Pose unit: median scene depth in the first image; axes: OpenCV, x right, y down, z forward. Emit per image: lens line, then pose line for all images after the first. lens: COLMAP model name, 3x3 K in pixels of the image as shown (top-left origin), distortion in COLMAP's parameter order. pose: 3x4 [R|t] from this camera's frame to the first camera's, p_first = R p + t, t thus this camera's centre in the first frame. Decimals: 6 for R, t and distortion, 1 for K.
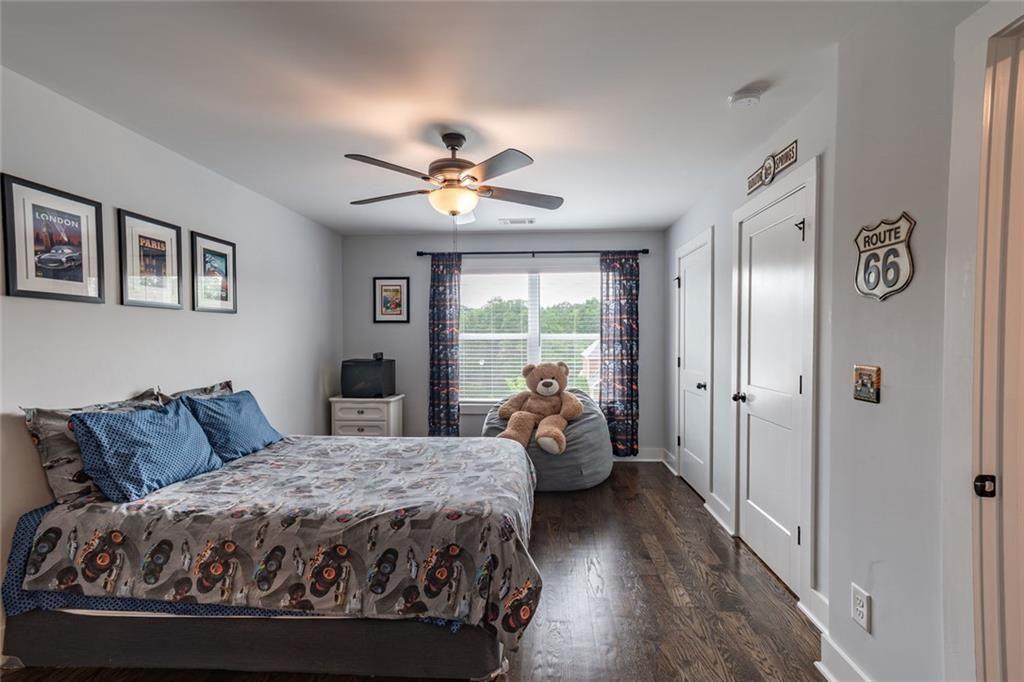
lens RADIAL K [[463.1, 0, 512.0], [0, 463.1, 341.0], [0, 0, 1]] dist [-0.000458, -0.000022]
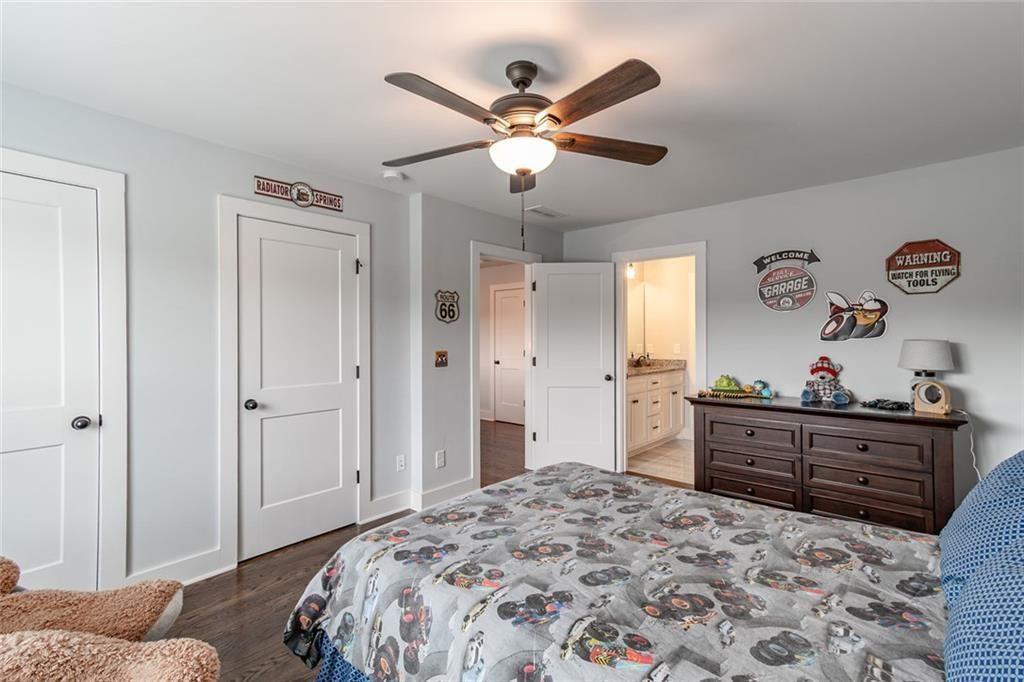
lens RADIAL K [[463.1, 0, 512.0], [0, 463.1, 341.0], [0, 0, 1]] dist [-0.000458, -0.000022]
pose [[-0.793184, -0.000886, 0.608982, -0.908294], [0.010082, 0.999843, 0.014586, -0.026967], [-0.608899, 0.017709, -0.793050, 2.611948]]
